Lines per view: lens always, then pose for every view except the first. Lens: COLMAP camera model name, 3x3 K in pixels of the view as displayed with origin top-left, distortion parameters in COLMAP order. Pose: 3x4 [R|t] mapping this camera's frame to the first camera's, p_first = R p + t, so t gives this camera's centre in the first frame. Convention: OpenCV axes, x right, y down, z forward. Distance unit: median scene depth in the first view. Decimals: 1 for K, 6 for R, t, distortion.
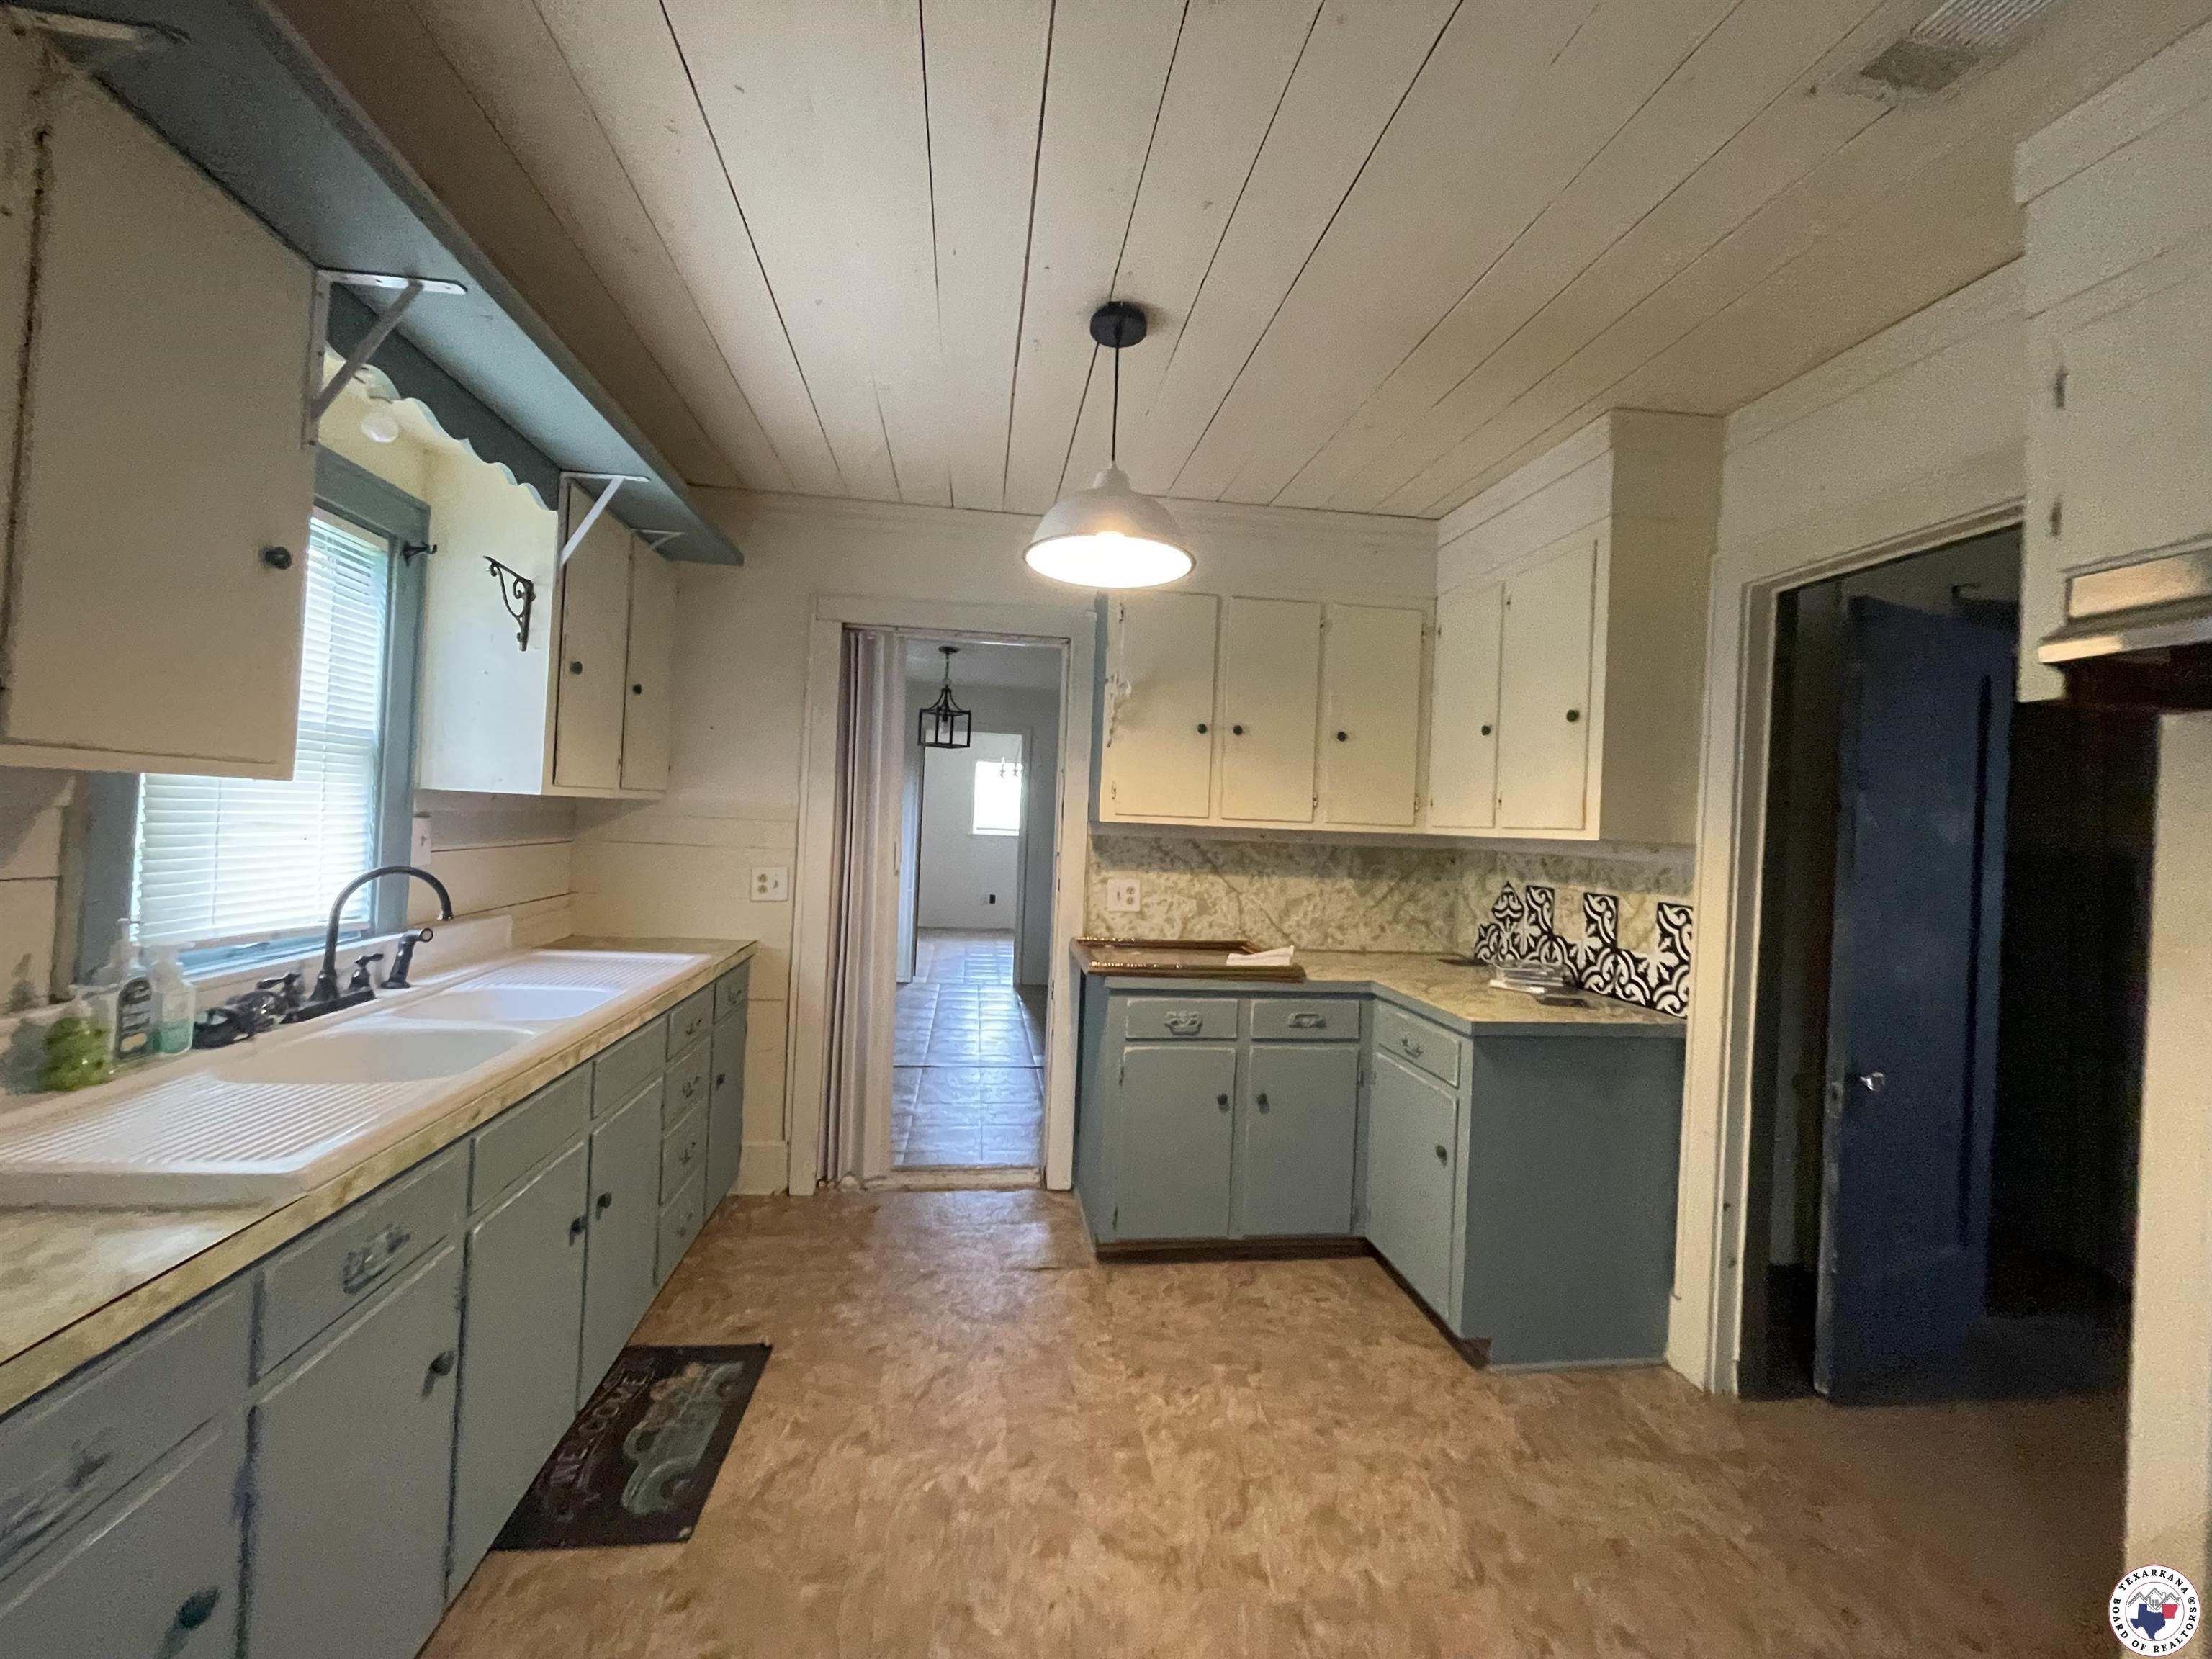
lens RADIAL K [[890.1, 0, 1100.9], [0, 890.1, 819.1], [0, 0, 1]] dist [-0.000931, 0.000199]
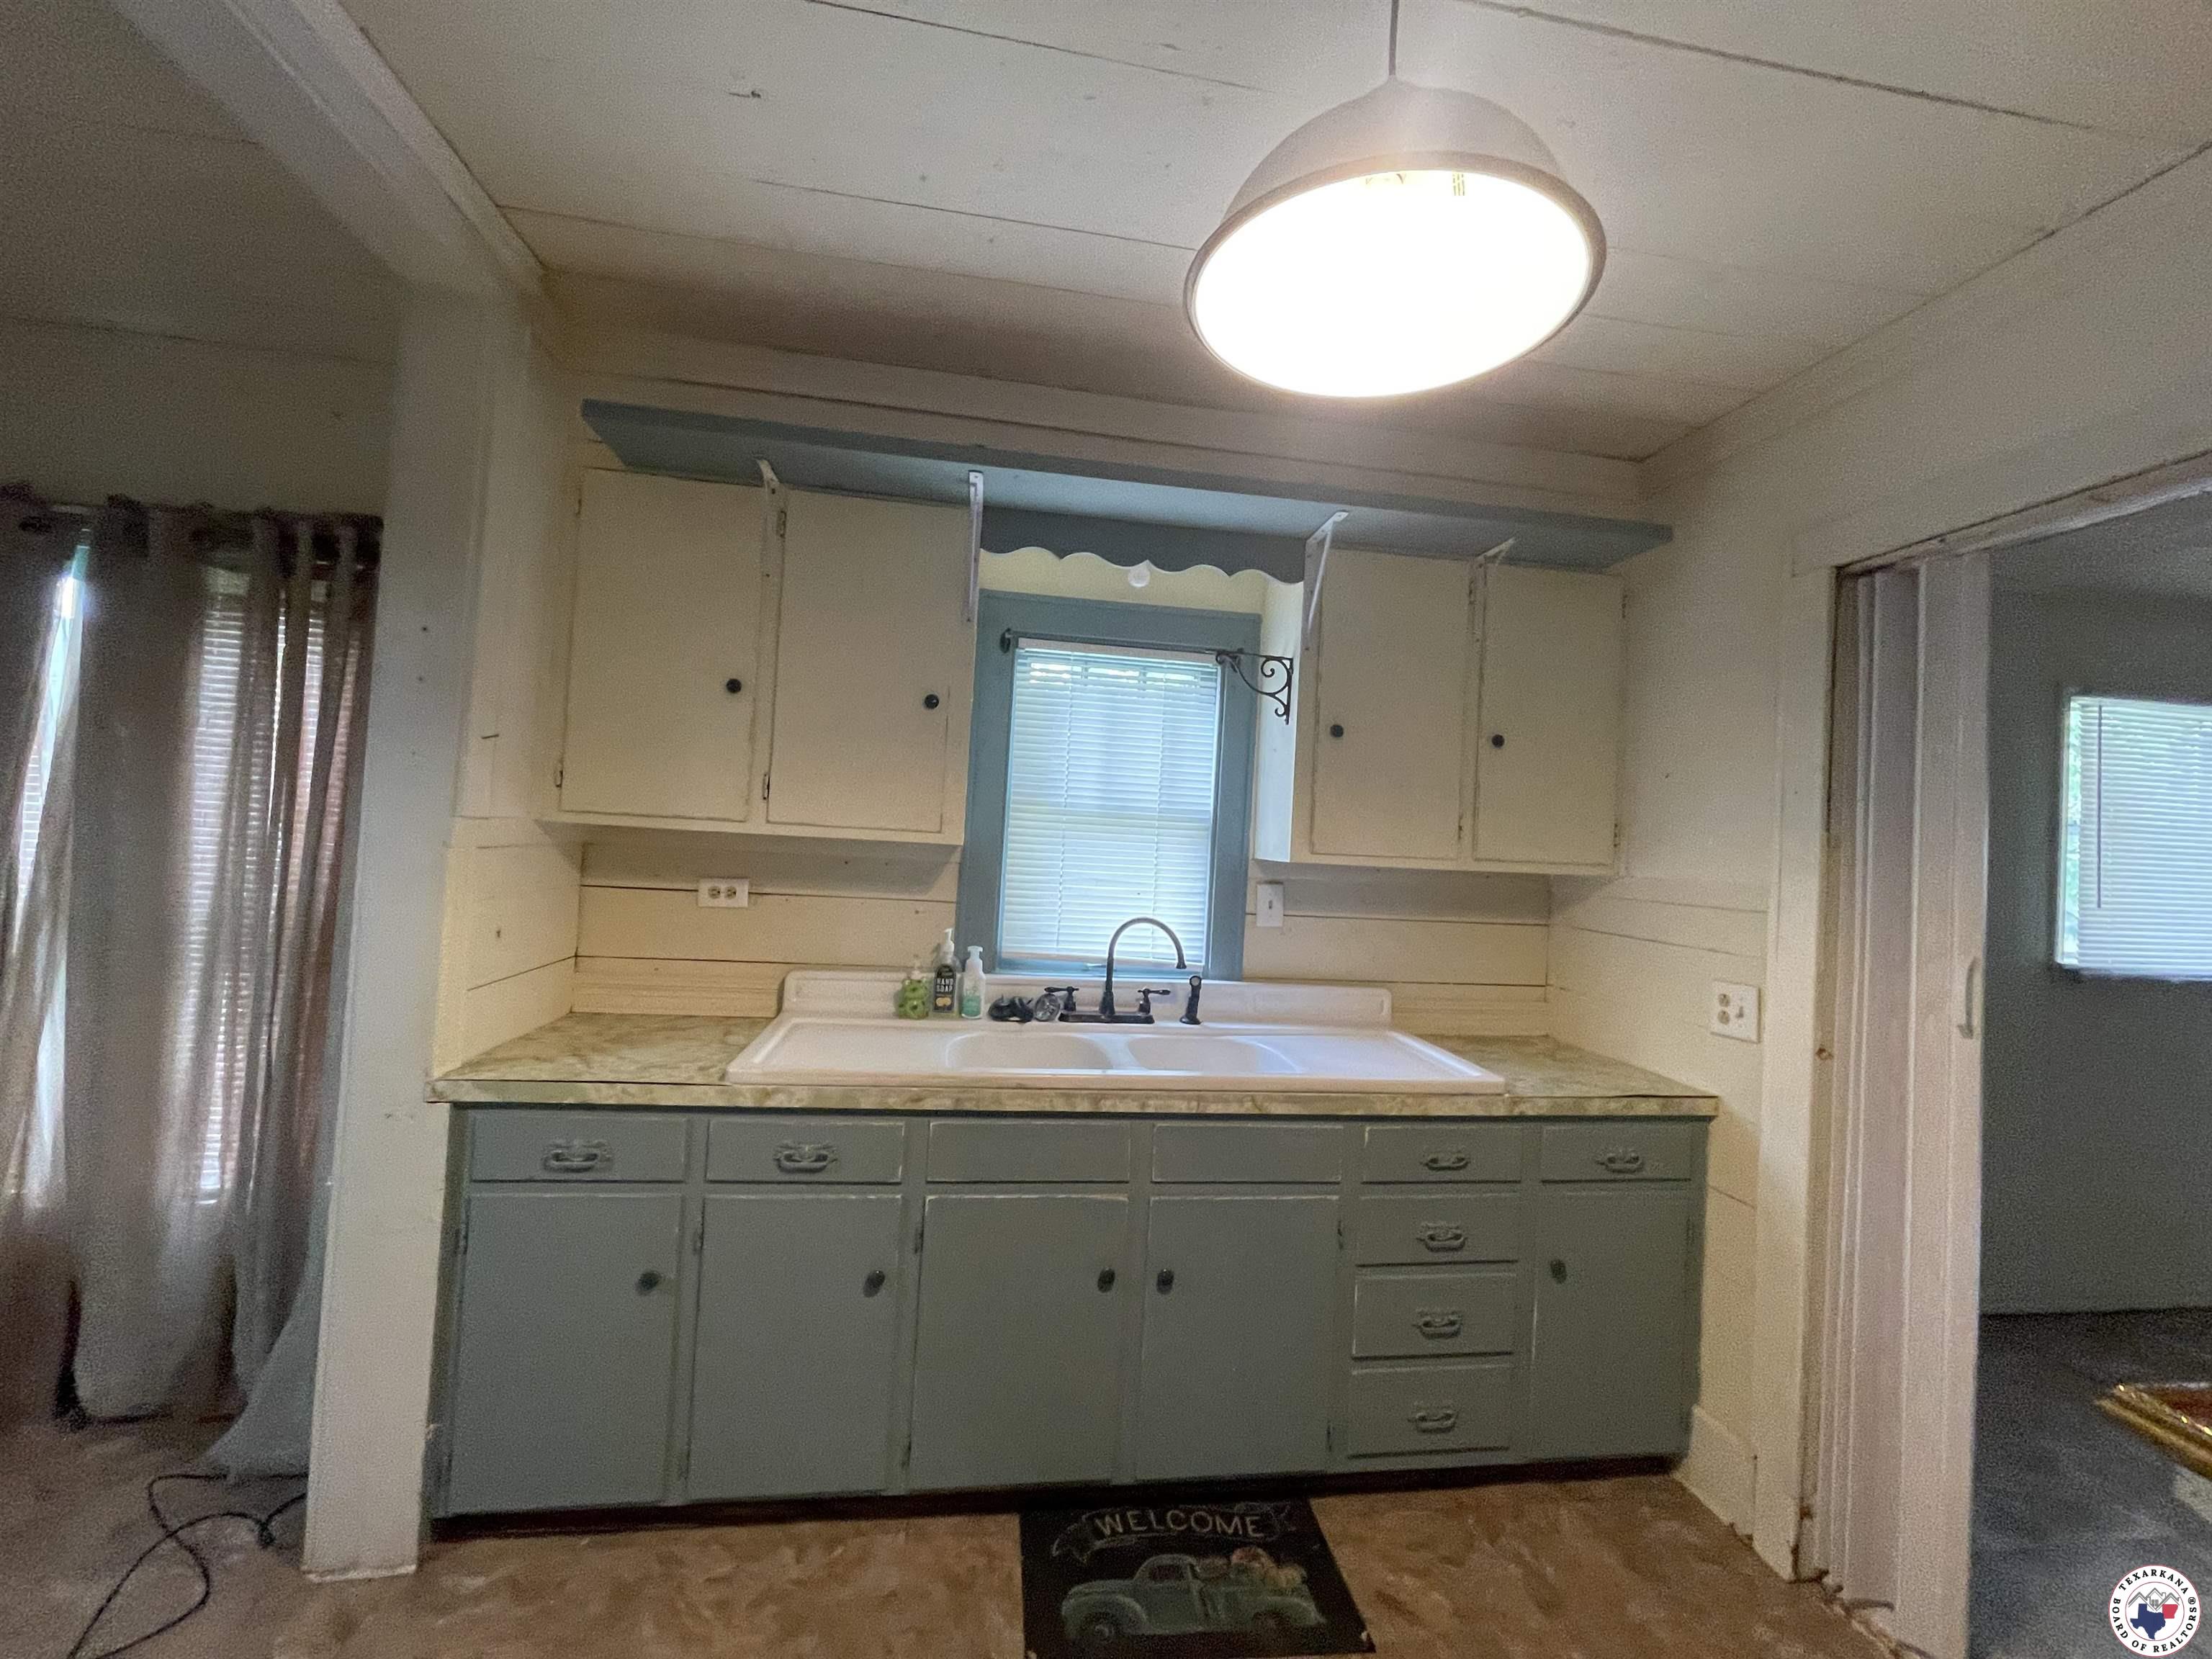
lens RADIAL K [[890.1, 0, 1100.9], [0, 890.1, 819.1], [0, 0, 1]] dist [-0.000931, 0.000199]
pose [[0.010927, -0.064640, -0.997849, 0.408490], [-0.049461, 0.996652, -0.065104, 0.000630], [0.998716, 0.050066, 0.007693, 0.835842]]
